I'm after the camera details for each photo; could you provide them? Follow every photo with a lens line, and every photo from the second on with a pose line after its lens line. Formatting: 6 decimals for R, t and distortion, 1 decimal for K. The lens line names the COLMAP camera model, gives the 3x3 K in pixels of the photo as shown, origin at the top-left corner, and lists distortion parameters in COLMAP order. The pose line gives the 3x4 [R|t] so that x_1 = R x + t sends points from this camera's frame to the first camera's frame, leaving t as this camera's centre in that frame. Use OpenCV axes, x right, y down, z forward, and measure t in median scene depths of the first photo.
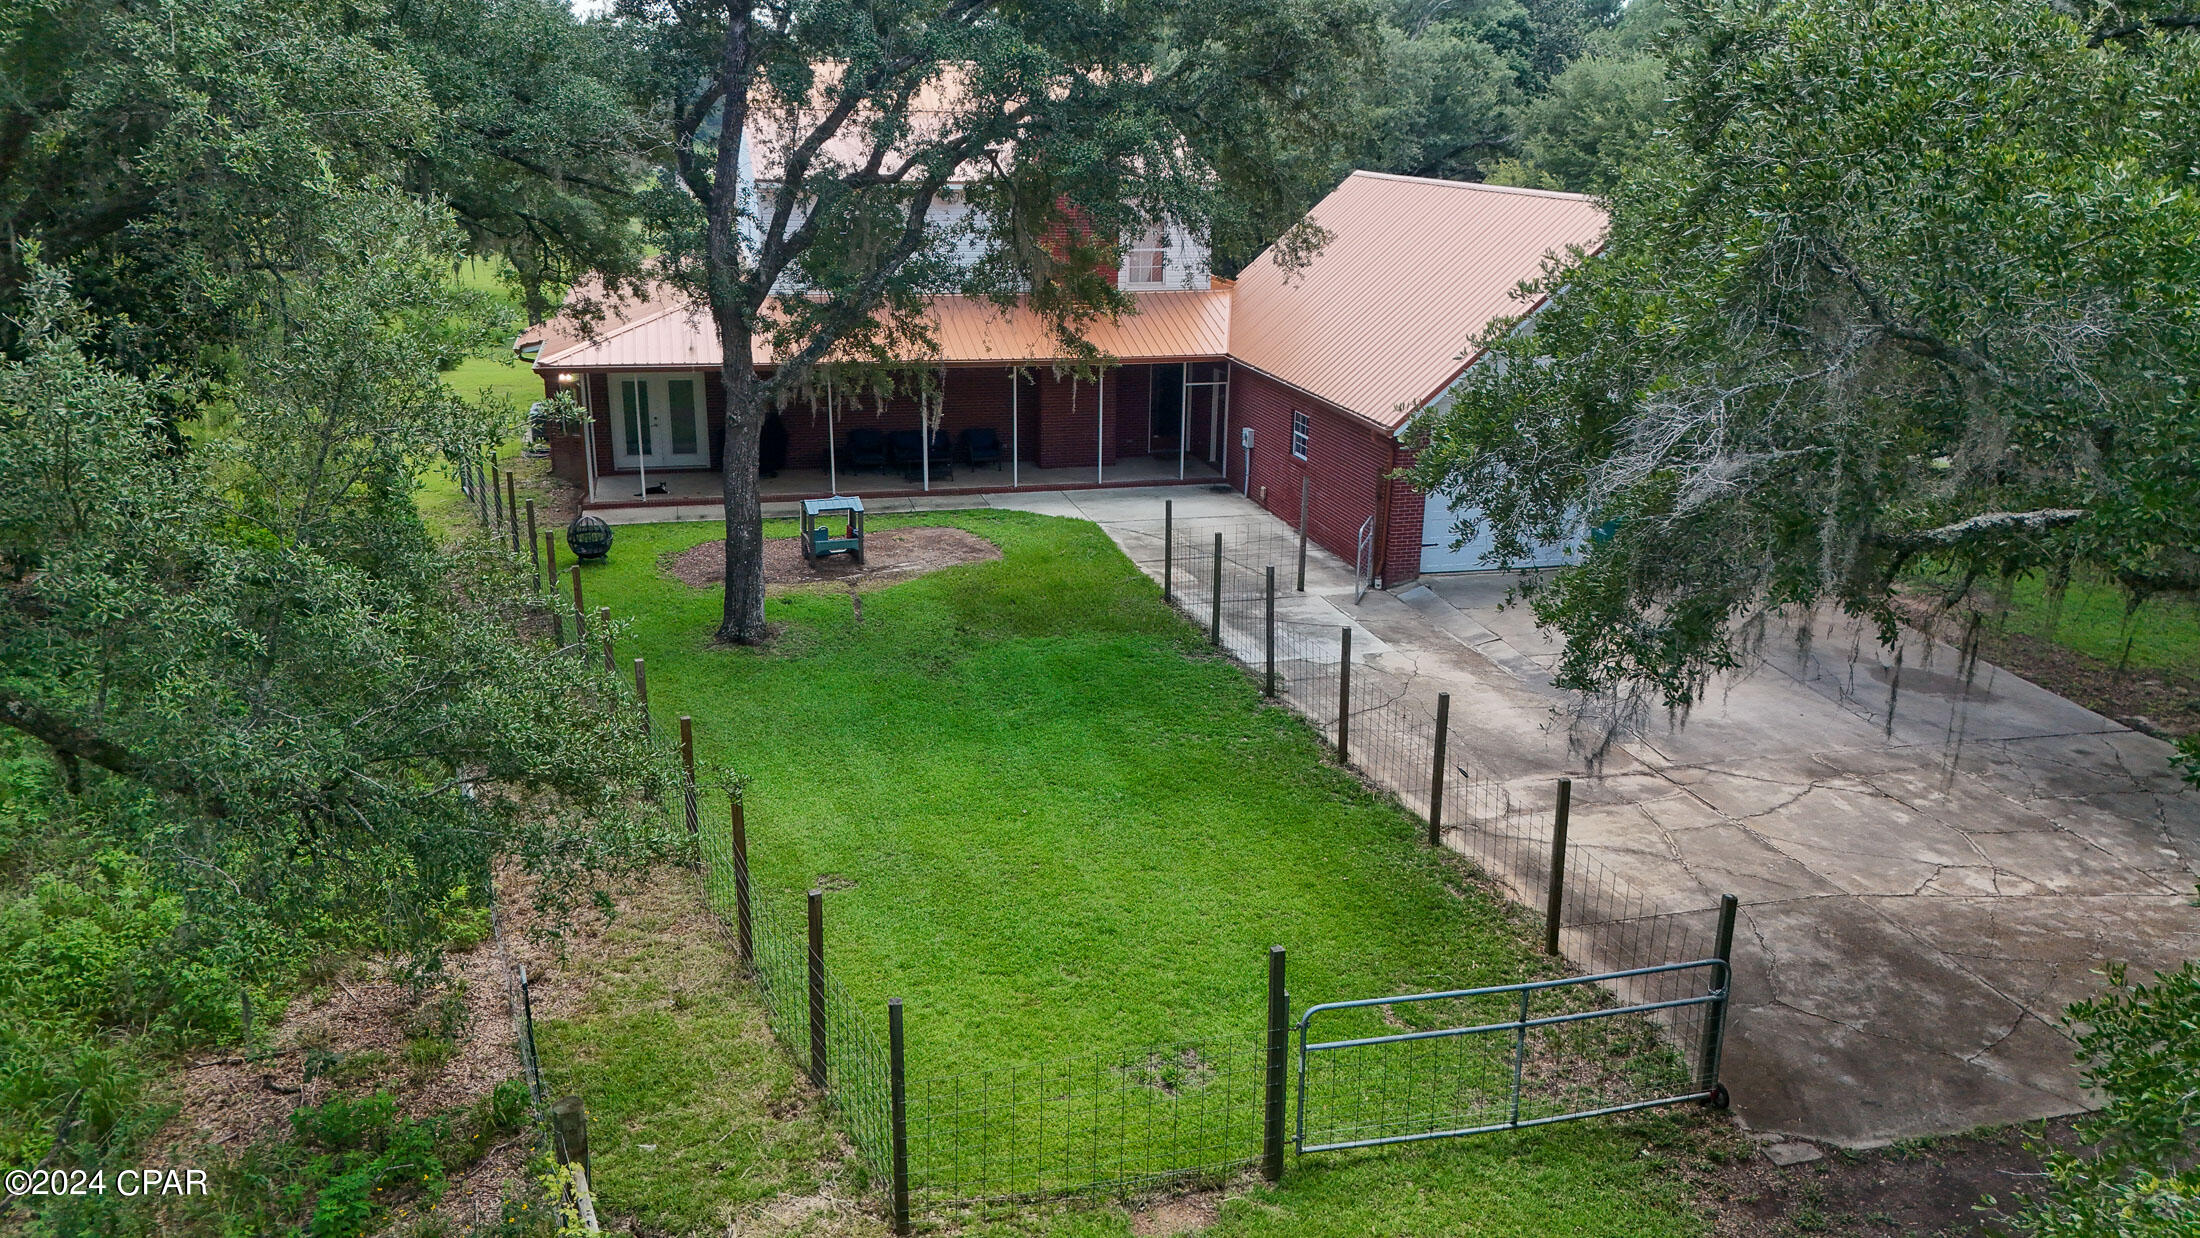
lens RADIAL K [[1533.8, 0, 1100.0], [0, 1533.8, 619.0], [0, 0, 1]] dist [0.124677, -0.251130]
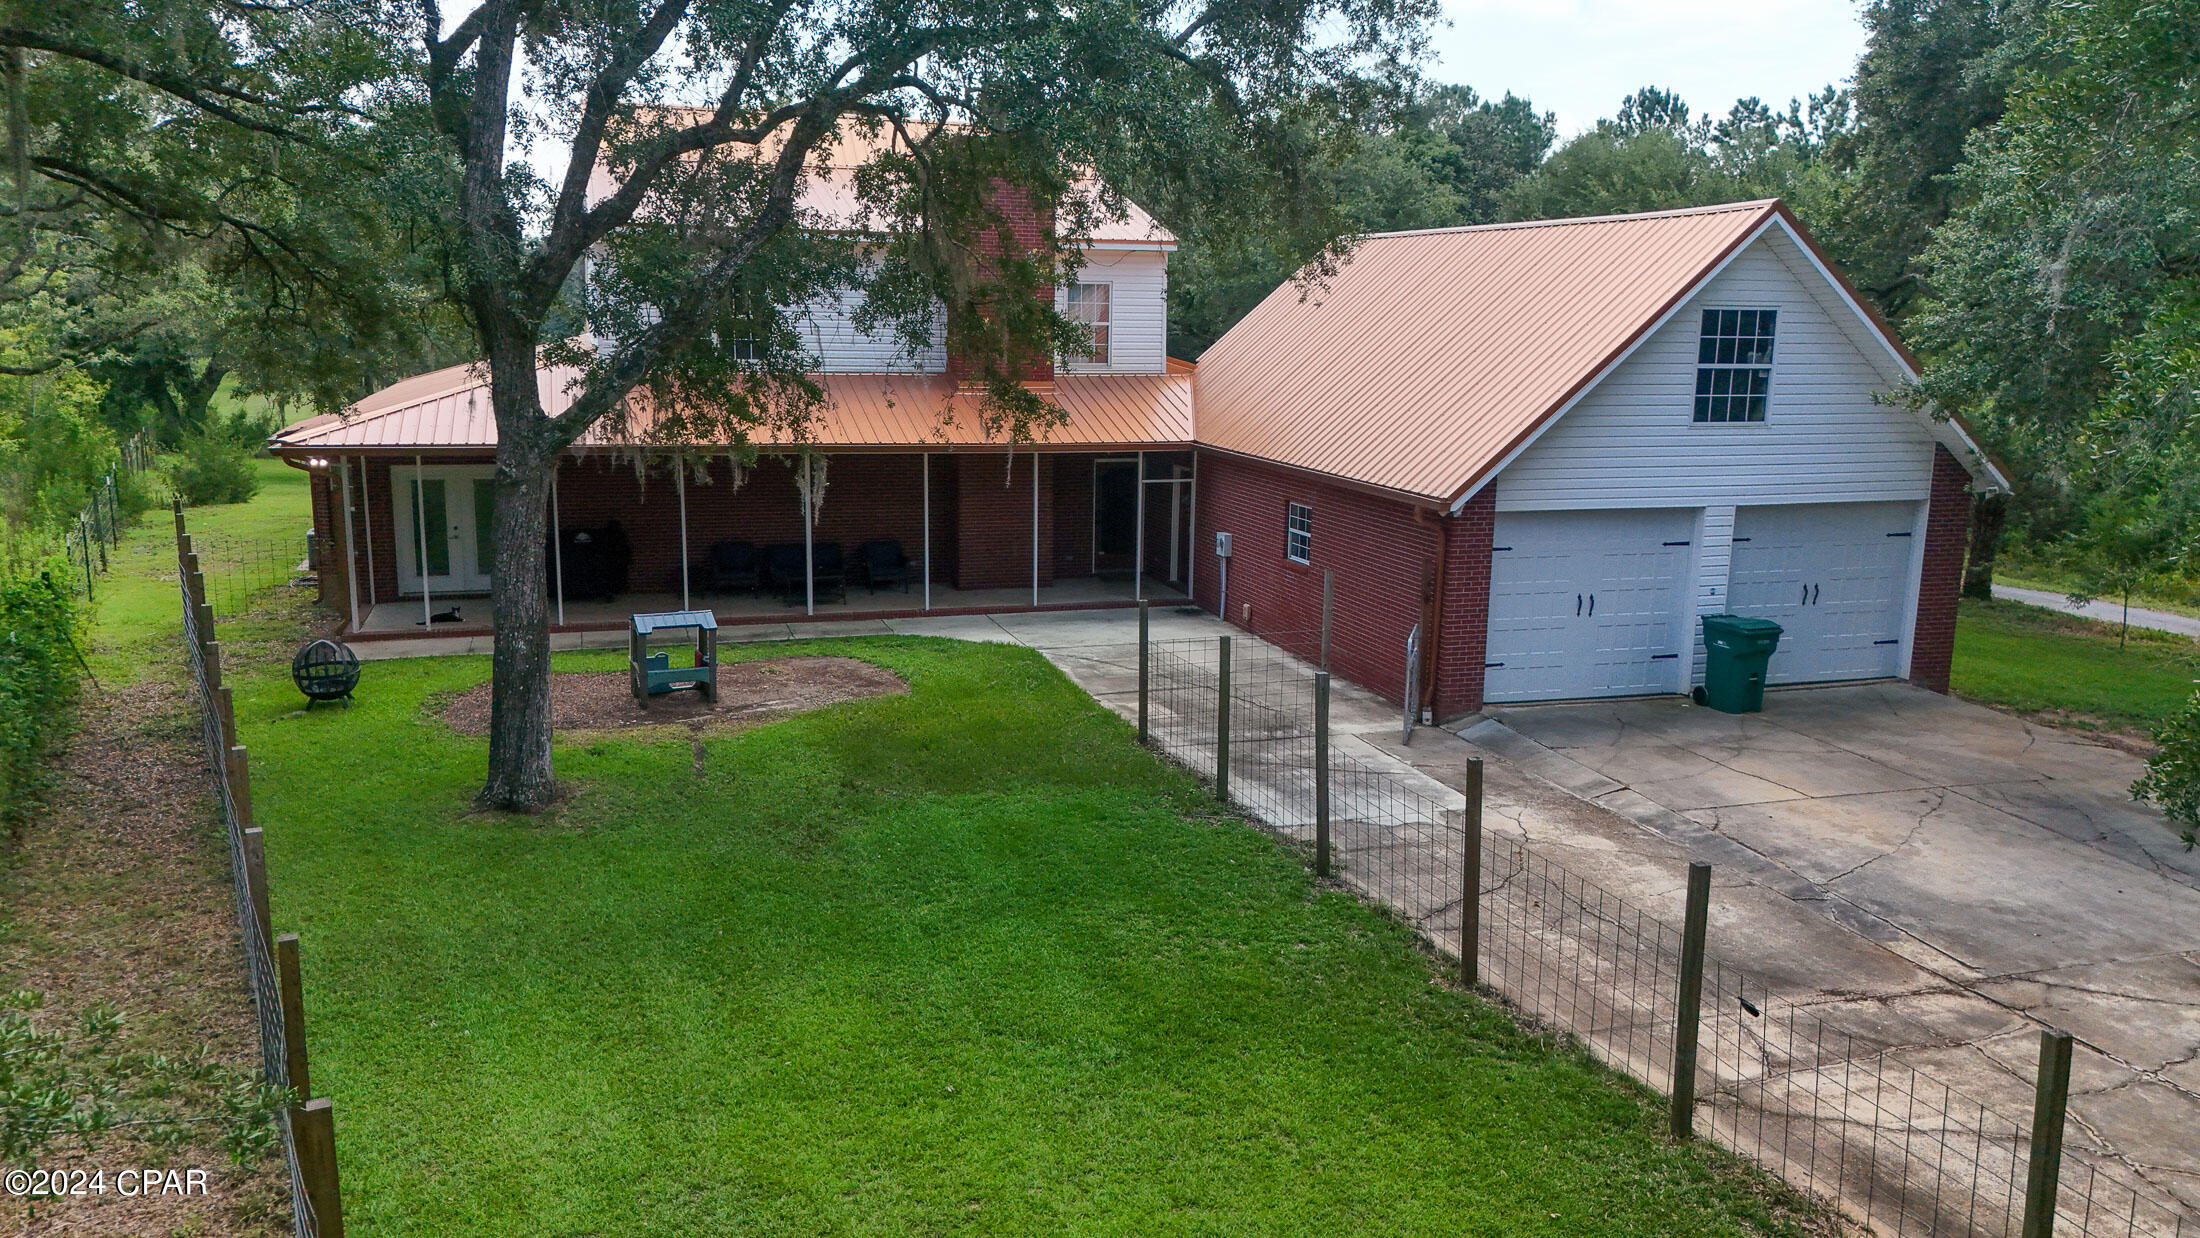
lens RADIAL K [[1551.6, 0, 1100.0], [0, 1551.6, 619.0], [0, 0, 1]] dist [0.080809, -0.092890]
pose [[0.998198, -0.008751, 0.059360, -0.019347], [0.015652, 0.993030, -0.116821, 0.015739], [-0.057924, 0.117539, 0.991377, 0.296315]]
